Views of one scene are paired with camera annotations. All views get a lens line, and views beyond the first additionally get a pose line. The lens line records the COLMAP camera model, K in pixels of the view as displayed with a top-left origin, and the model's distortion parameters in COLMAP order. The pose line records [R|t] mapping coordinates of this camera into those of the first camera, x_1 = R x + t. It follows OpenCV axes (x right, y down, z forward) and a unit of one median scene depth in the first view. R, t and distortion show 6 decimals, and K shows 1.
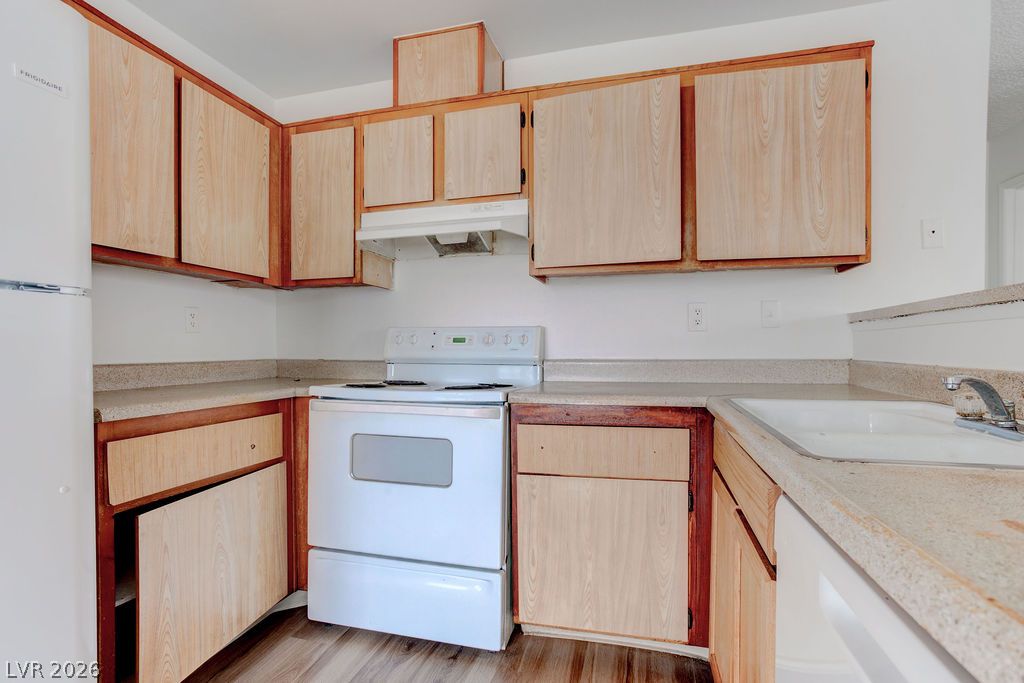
lens RADIAL K [[495.6, 0, 522.7], [0, 495.6, 356.9], [0, 0, 1]] dist [-0.052253, 0.027755]
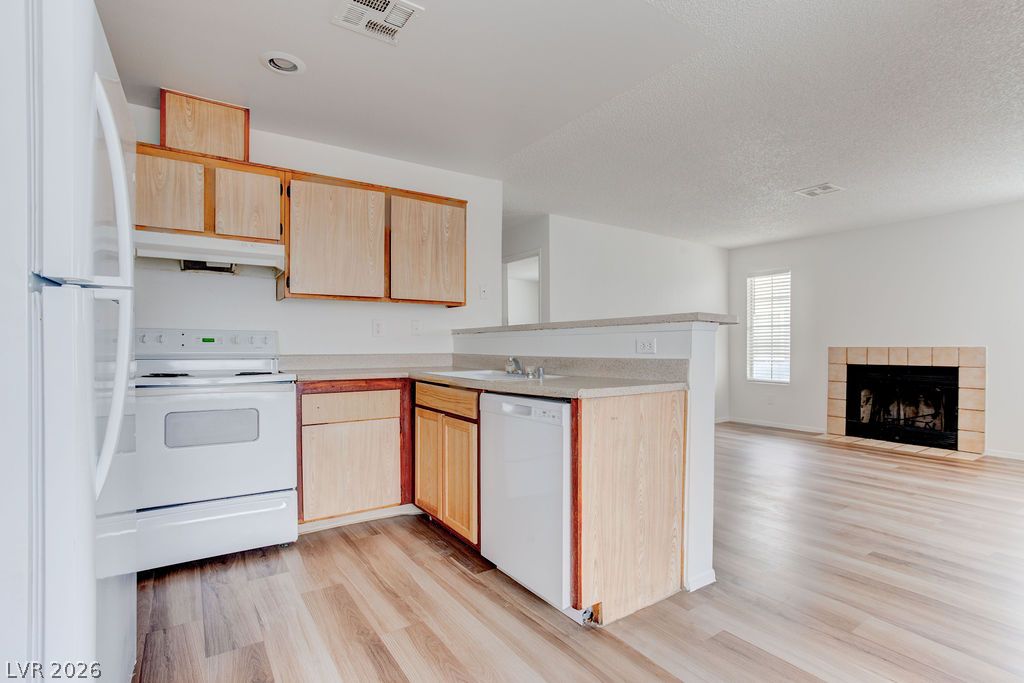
lens RADIAL K [[495.6, 0, 511.4], [0, 495.6, 349.0], [0, 0, 1]] dist [-0.052253, 0.027755]
pose [[0.658976, 0.000443, 0.752164, -0.669366], [0.009745, 0.999911, -0.009126, 0.009076], [-0.752101, 0.013344, 0.658913, -0.482809]]
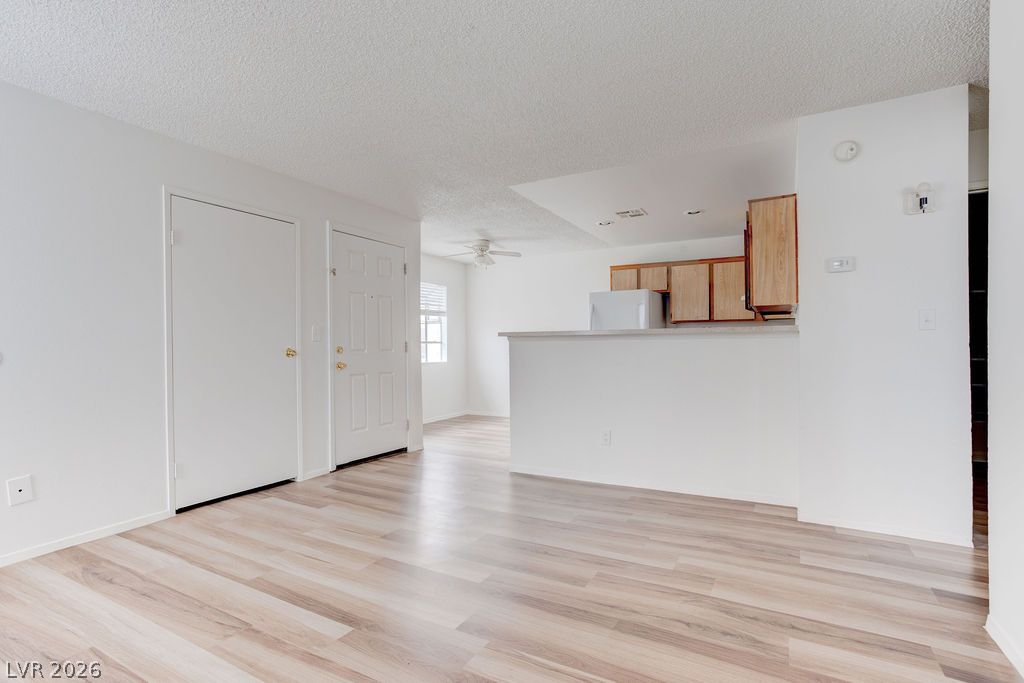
lens RADIAL K [[495.6, 0, 512.3], [0, 495.6, 349.1], [0, 0, 1]] dist [-0.052253, 0.027755]
pose [[-0.247482, 0.010035, -0.968840, 2.633073], [-0.005910, 0.999912, 0.011867, -0.030004], [0.968874, 0.008663, -0.247401, 0.466969]]
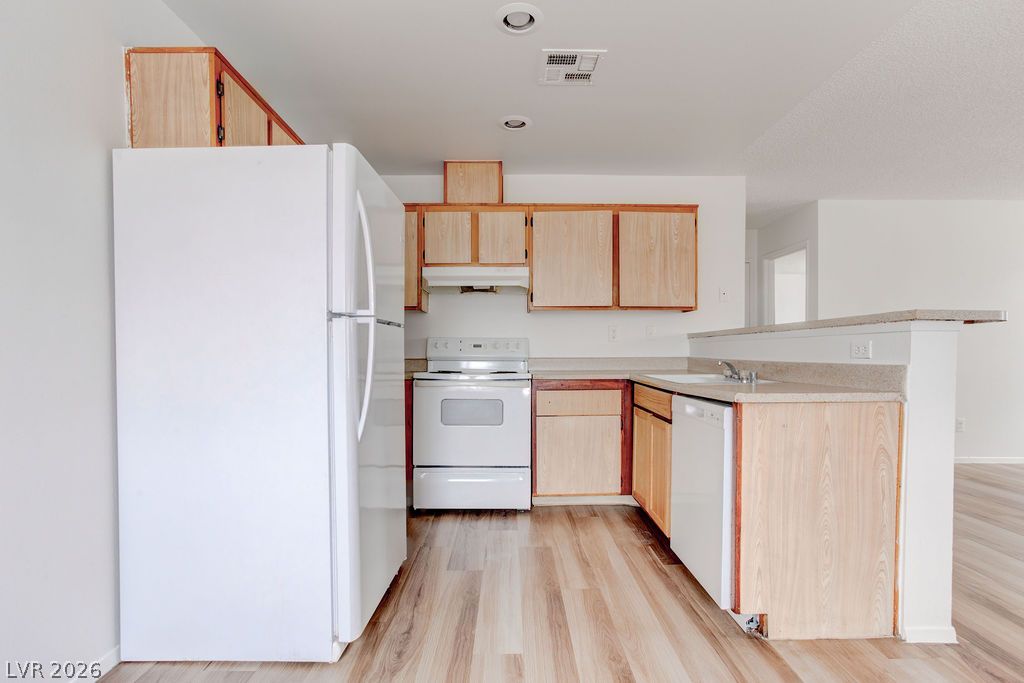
lens RADIAL K [[495.6, 0, 516.5], [0, 495.6, 361.6], [0, 0, 1]] dist [-0.052253, 0.027755]
pose [[0.963773, -0.003057, 0.266706, -0.533710], [0.001604, 0.999983, 0.005664, 0.011570], [-0.266719, -0.005031, 0.963761, -0.743484]]
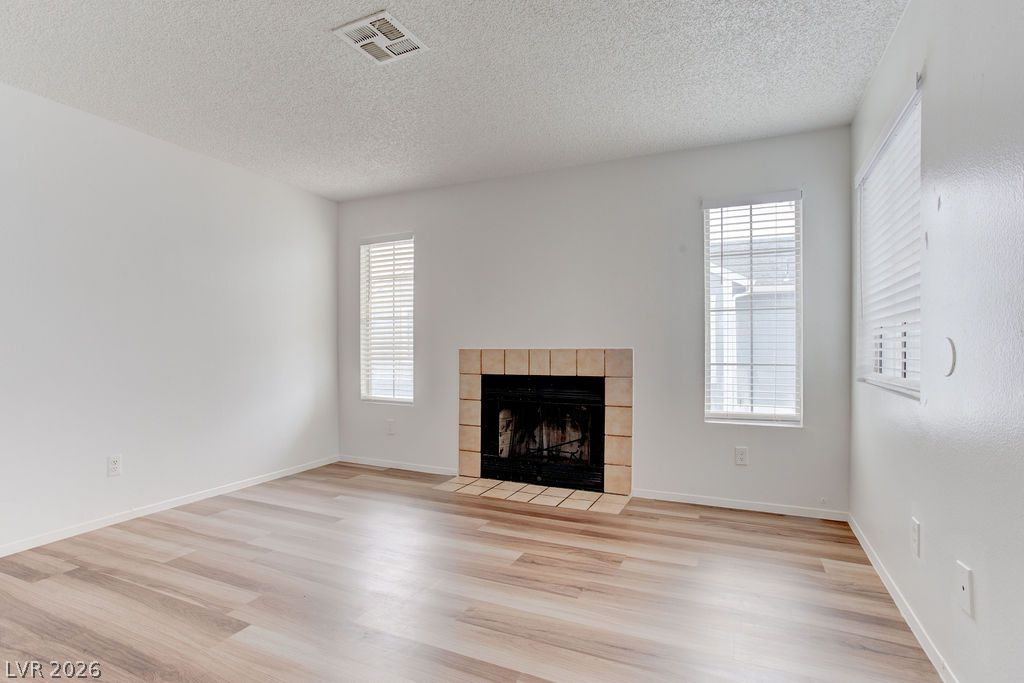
lens RADIAL K [[495.6, 0, 517.0], [0, 495.6, 347.8], [0, 0, 1]] dist [-0.052253, 0.027755]
pose [[0.165455, -0.001638, 0.986216, 0.889079], [0.019097, 0.999816, -0.001543, -0.010088], [-0.986032, 0.019089, 0.165456, -0.559571]]
